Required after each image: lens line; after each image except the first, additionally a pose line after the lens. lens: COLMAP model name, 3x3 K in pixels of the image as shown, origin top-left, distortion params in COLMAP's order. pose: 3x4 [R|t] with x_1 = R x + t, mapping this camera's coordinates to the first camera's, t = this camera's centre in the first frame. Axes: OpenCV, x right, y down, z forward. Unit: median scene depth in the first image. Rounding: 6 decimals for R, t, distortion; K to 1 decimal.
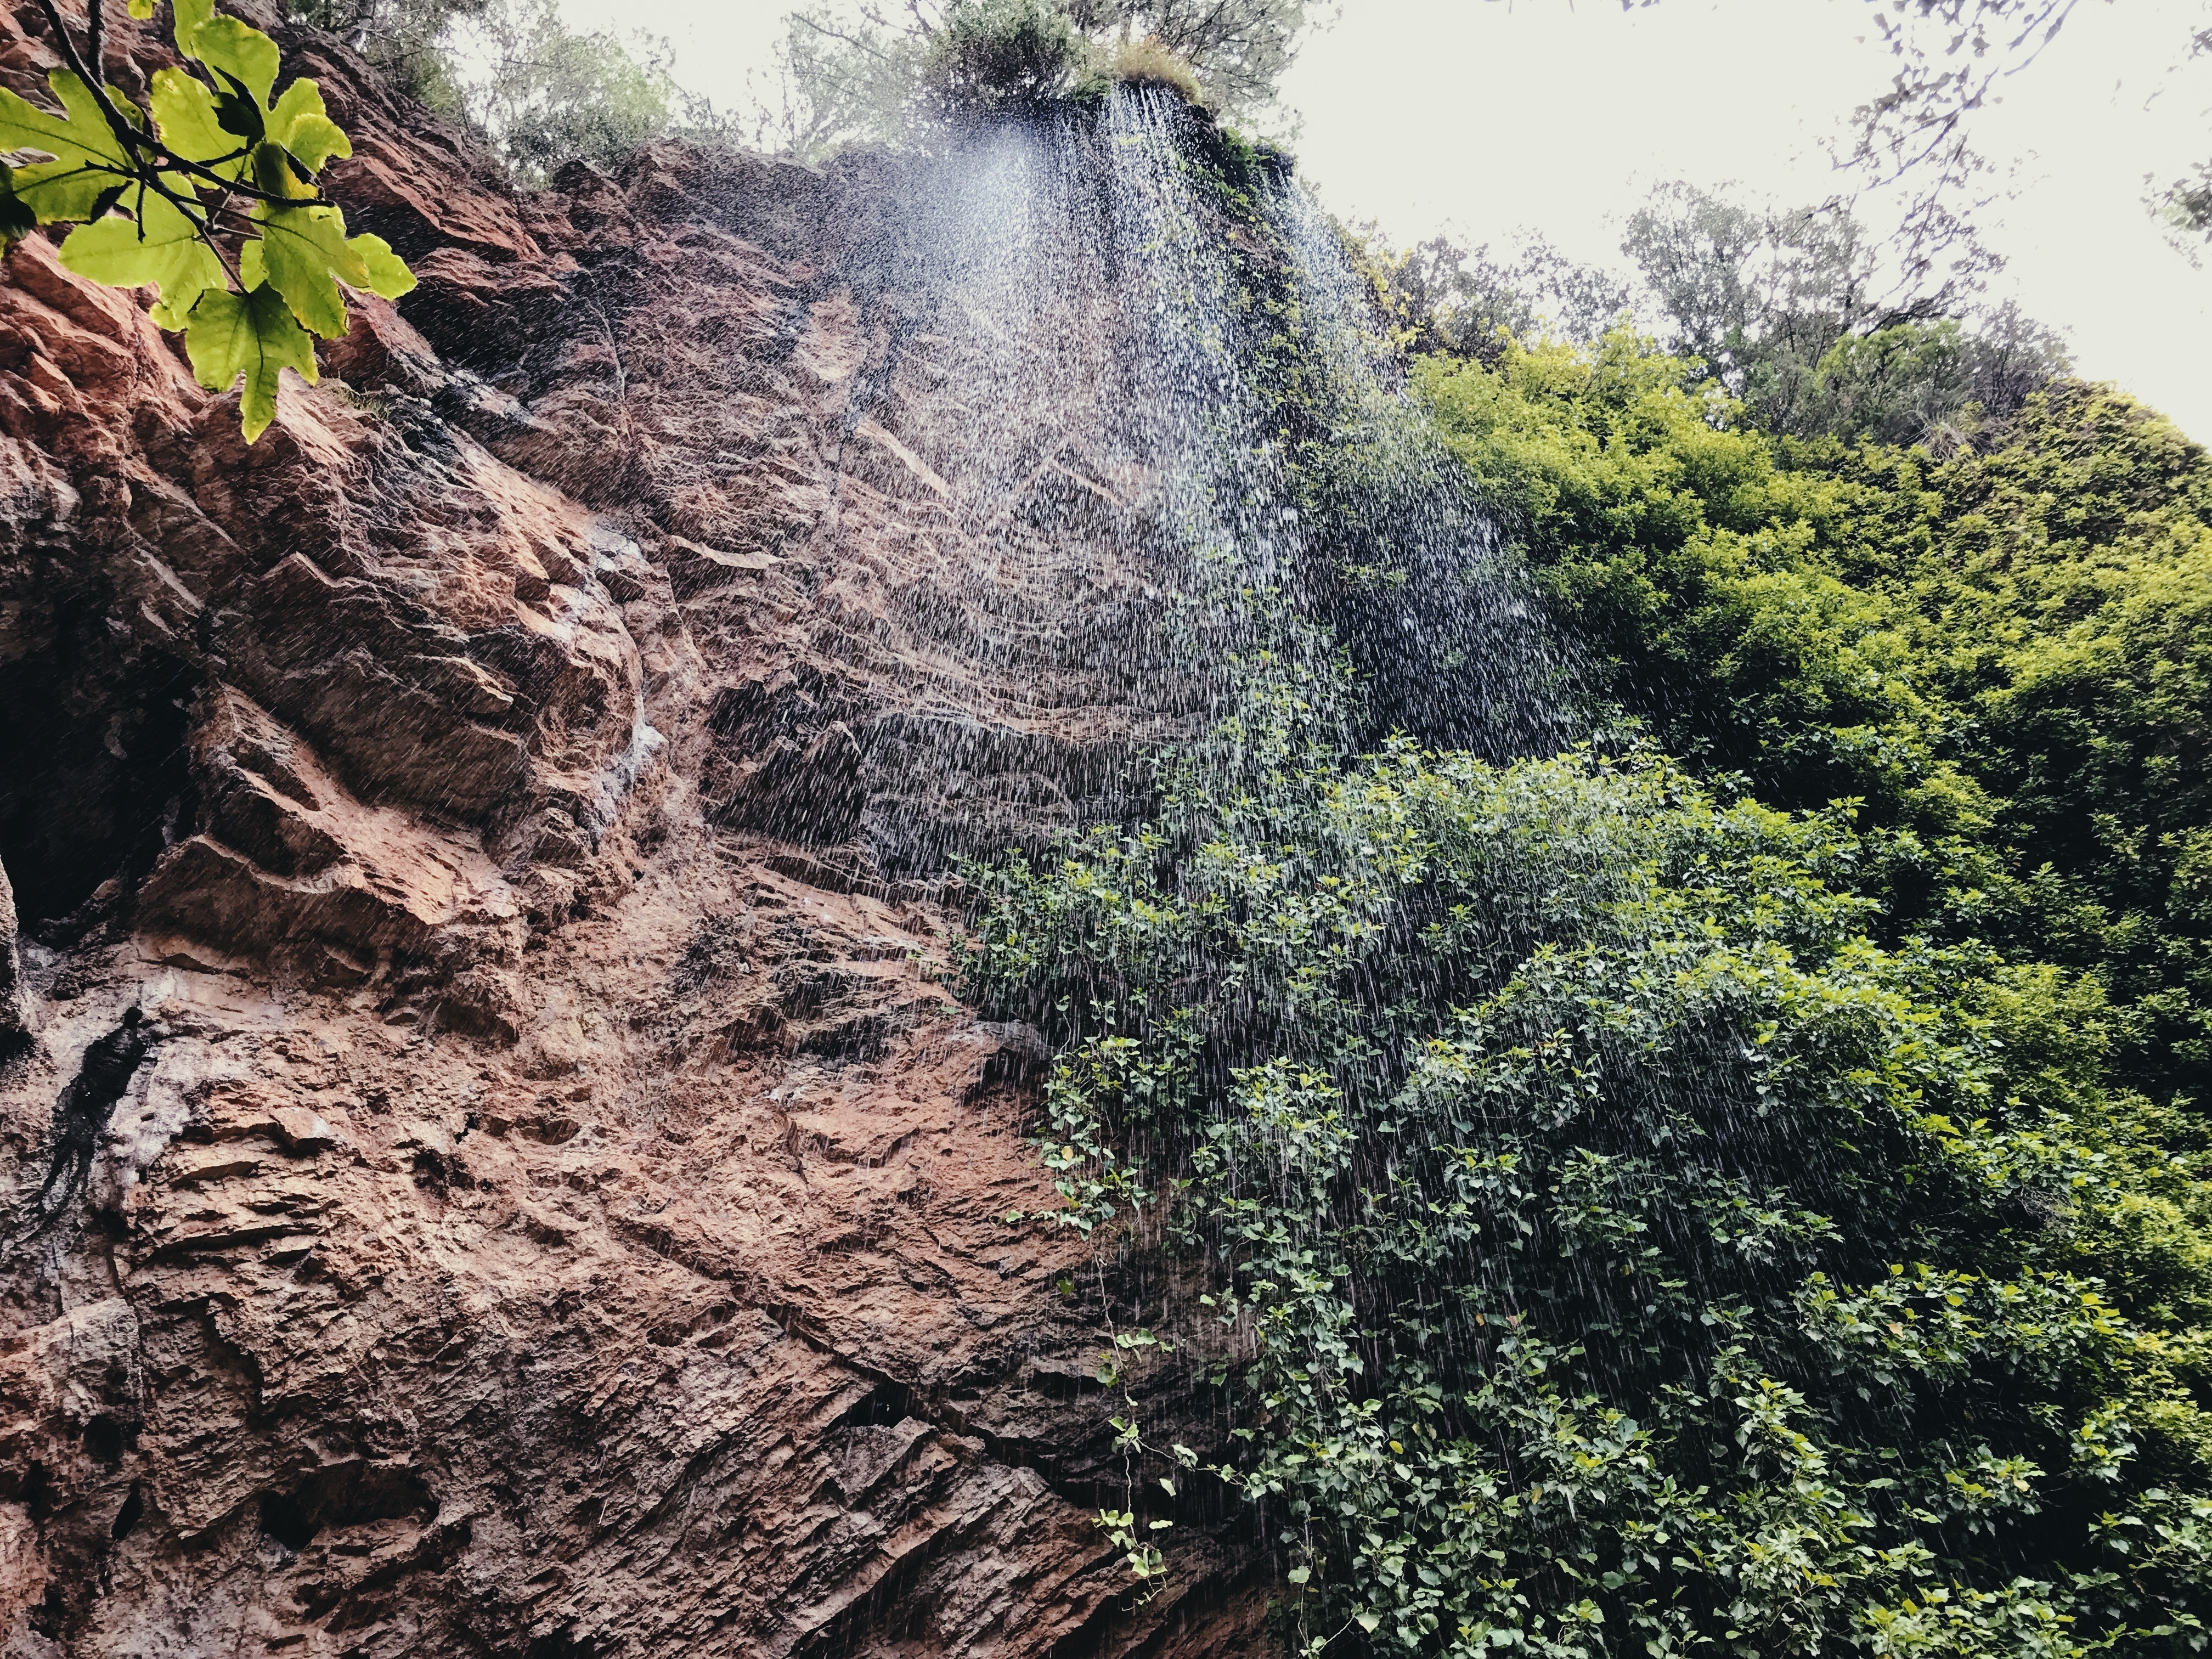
lens RADIAL K [[1860.4, 0, 1109.0], [0, 1860.4, 882.8], [0, 0, 1]] dist [-0.000356, 0.014559]
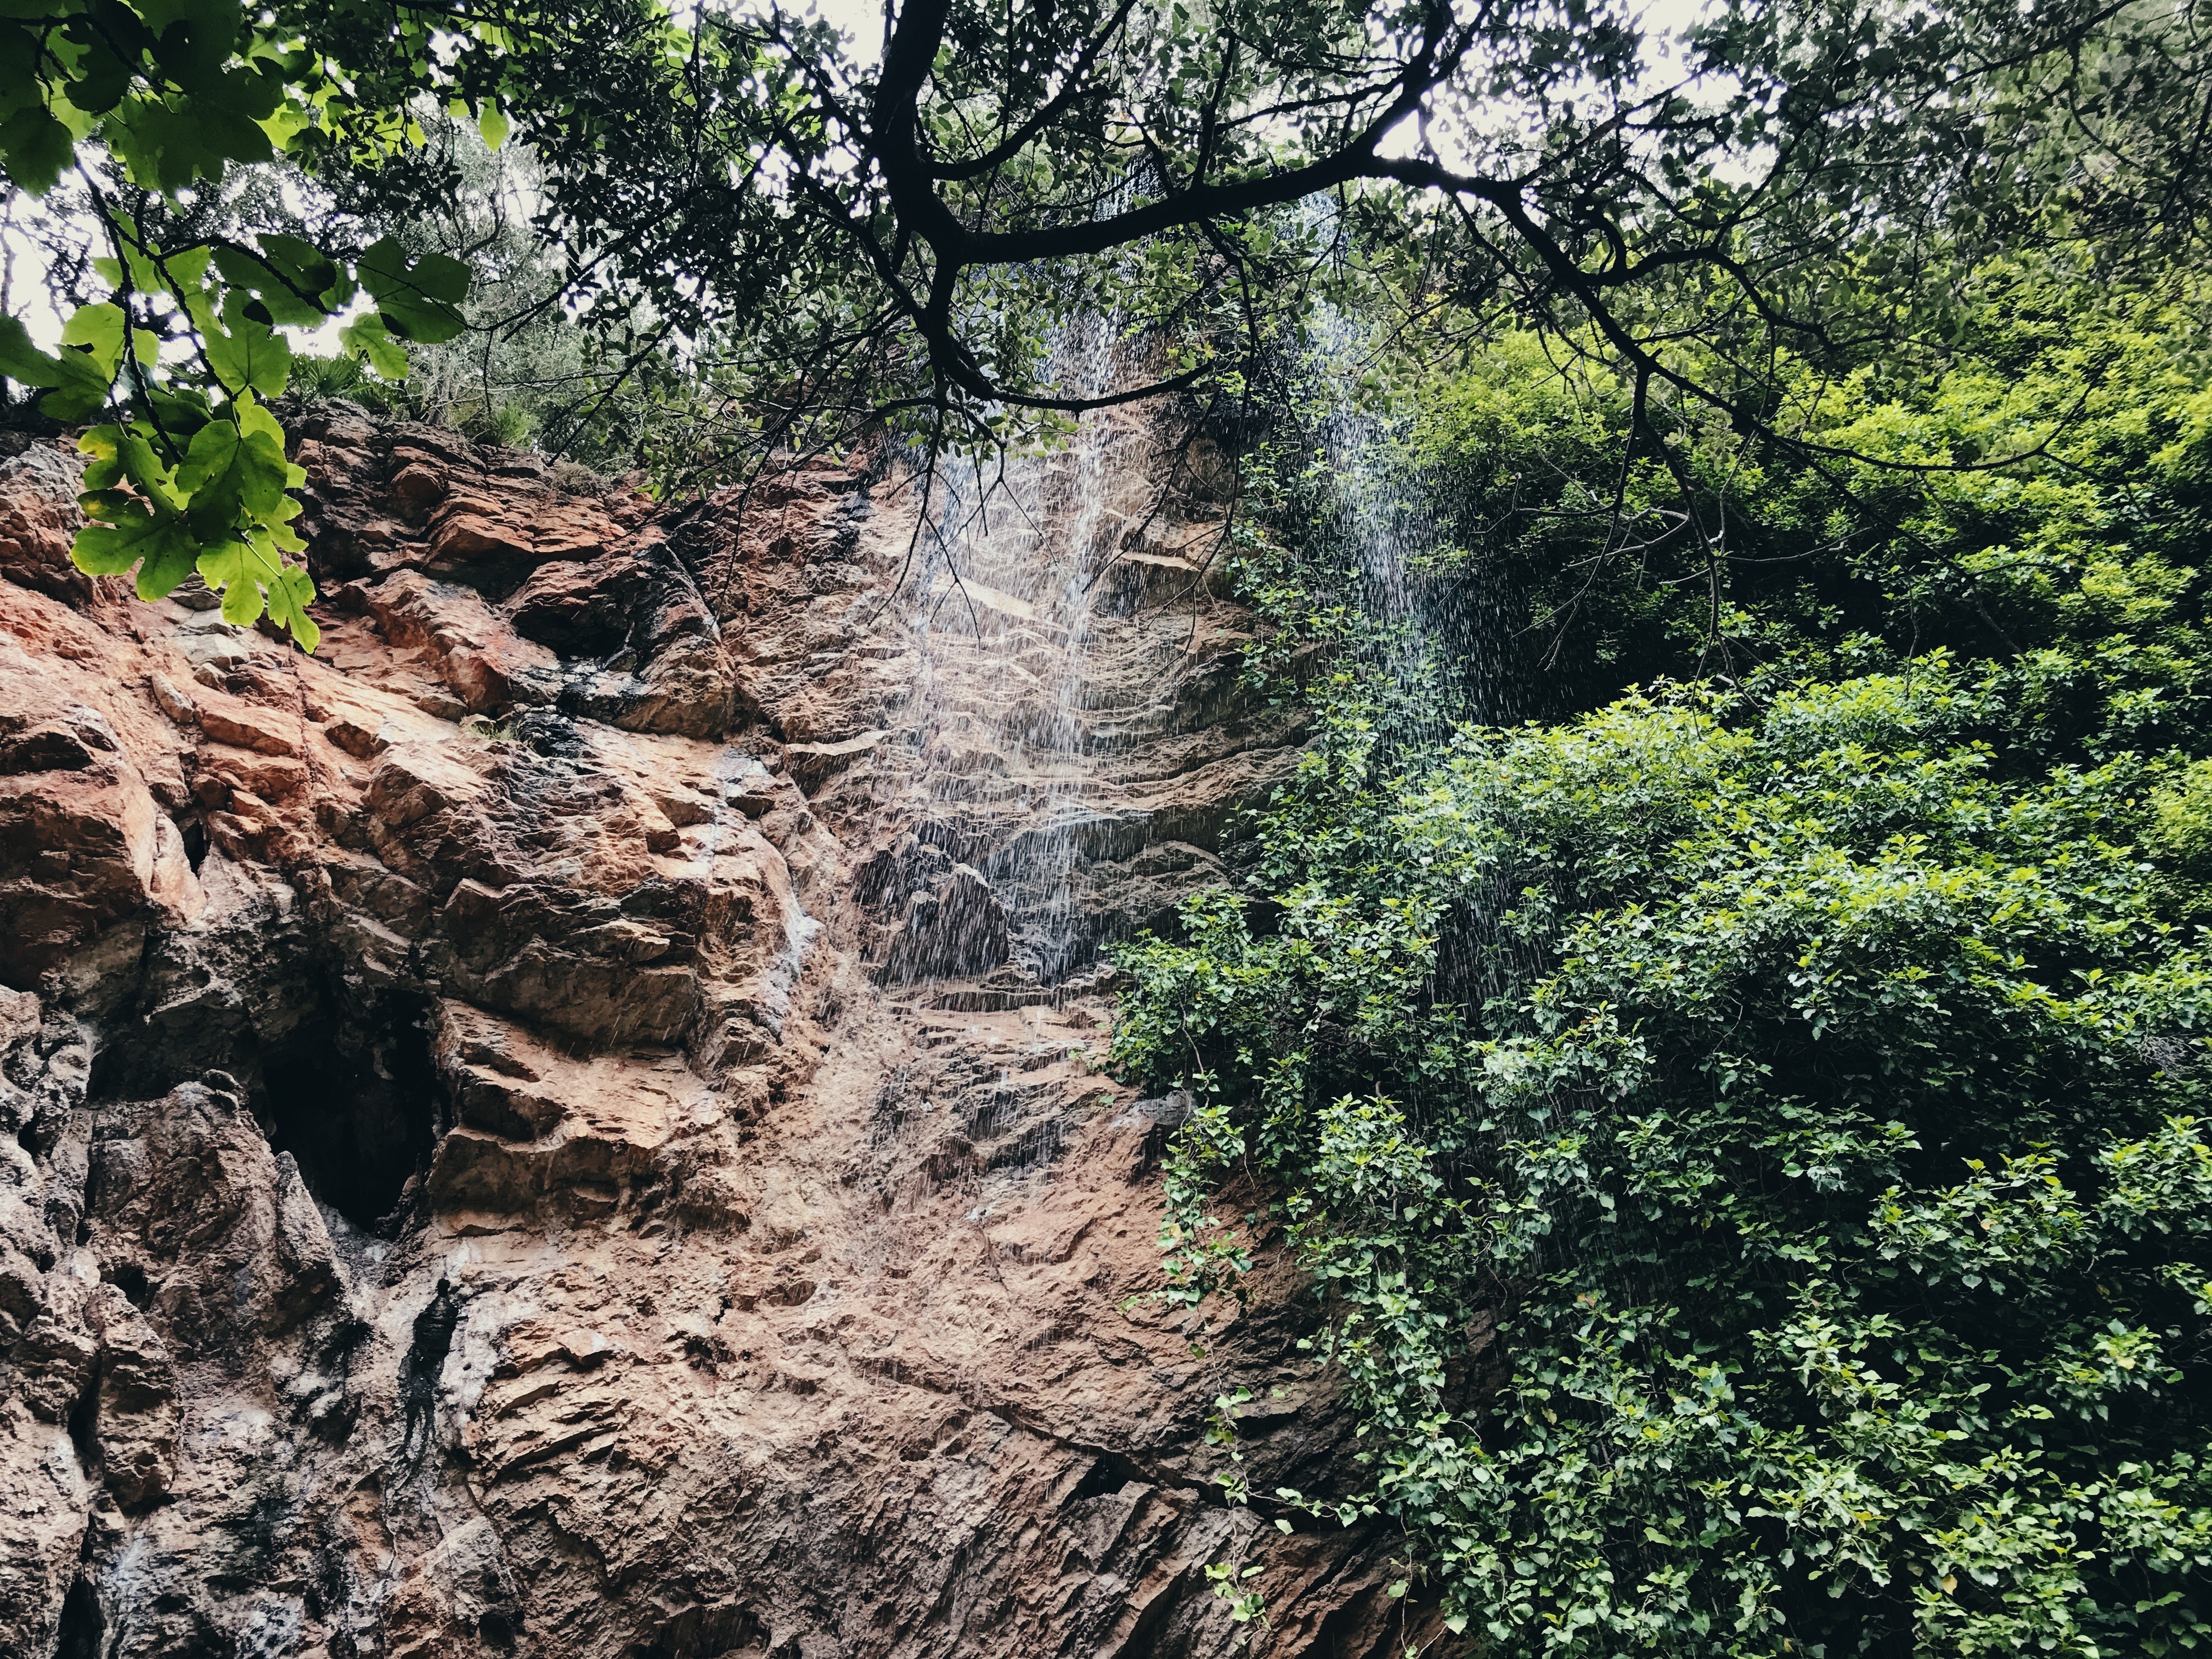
lens RADIAL K [[1860.4, 0, 1109.0], [0, 1860.4, 882.8], [0, 0, 1]] dist [-0.000356, 0.014559]
pose [[0.926356, -0.270474, -0.262125, 0.268617], [0.276573, 0.960890, -0.014080, -0.044049], [0.255682, -0.059453, 0.964931, -0.053642]]
